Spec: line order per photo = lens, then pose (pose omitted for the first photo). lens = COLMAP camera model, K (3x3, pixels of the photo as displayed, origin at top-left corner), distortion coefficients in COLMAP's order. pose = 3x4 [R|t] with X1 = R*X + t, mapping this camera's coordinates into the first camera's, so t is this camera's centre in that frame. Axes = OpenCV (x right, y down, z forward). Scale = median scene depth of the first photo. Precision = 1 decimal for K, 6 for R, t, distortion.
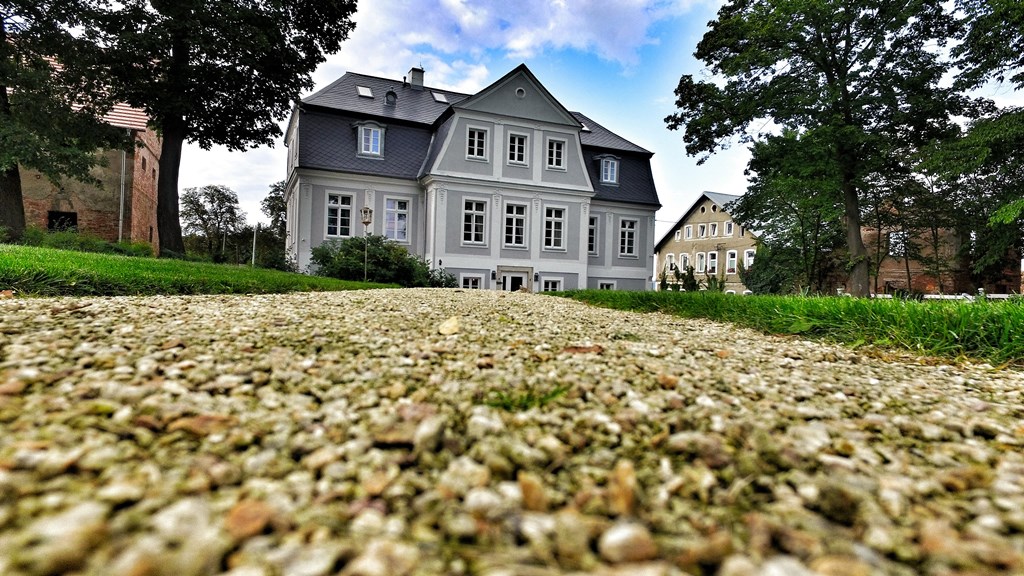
lens RADIAL K [[602.1, 0, 512.0], [0, 602.1, 288.0], [0, 0, 1]] dist [-0.004405, -0.000692]
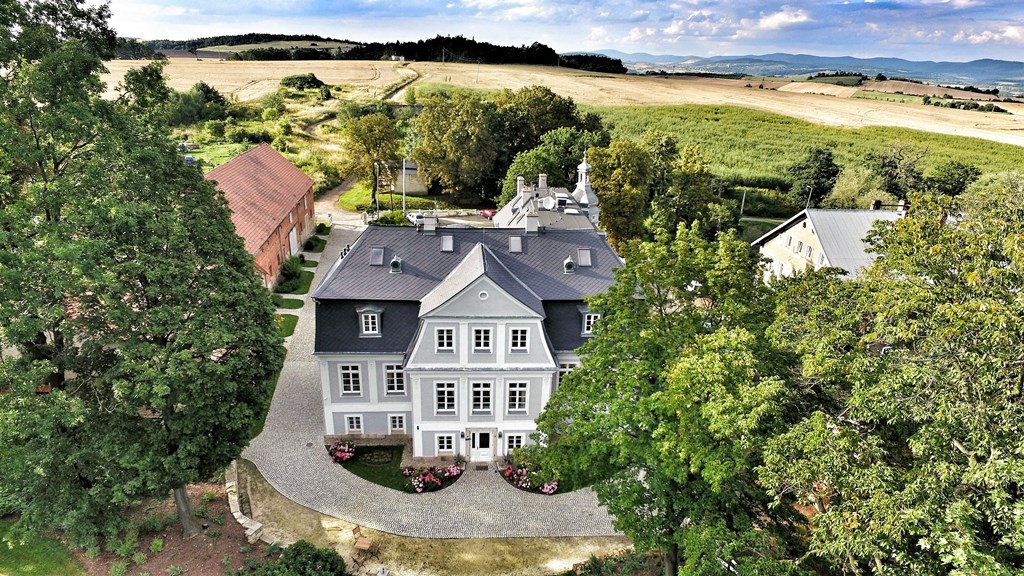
lens RADIAL K [[602.1, 0, 512.0], [0, 602.1, 288.0], [0, 0, 1]] dist [-0.004405, -0.000692]
pose [[0.937139, 0.114728, -0.329558, 0.433564], [0.004620, 0.940247, 0.340463, -0.717608], [0.348927, -0.320583, 0.880611, 0.026401]]
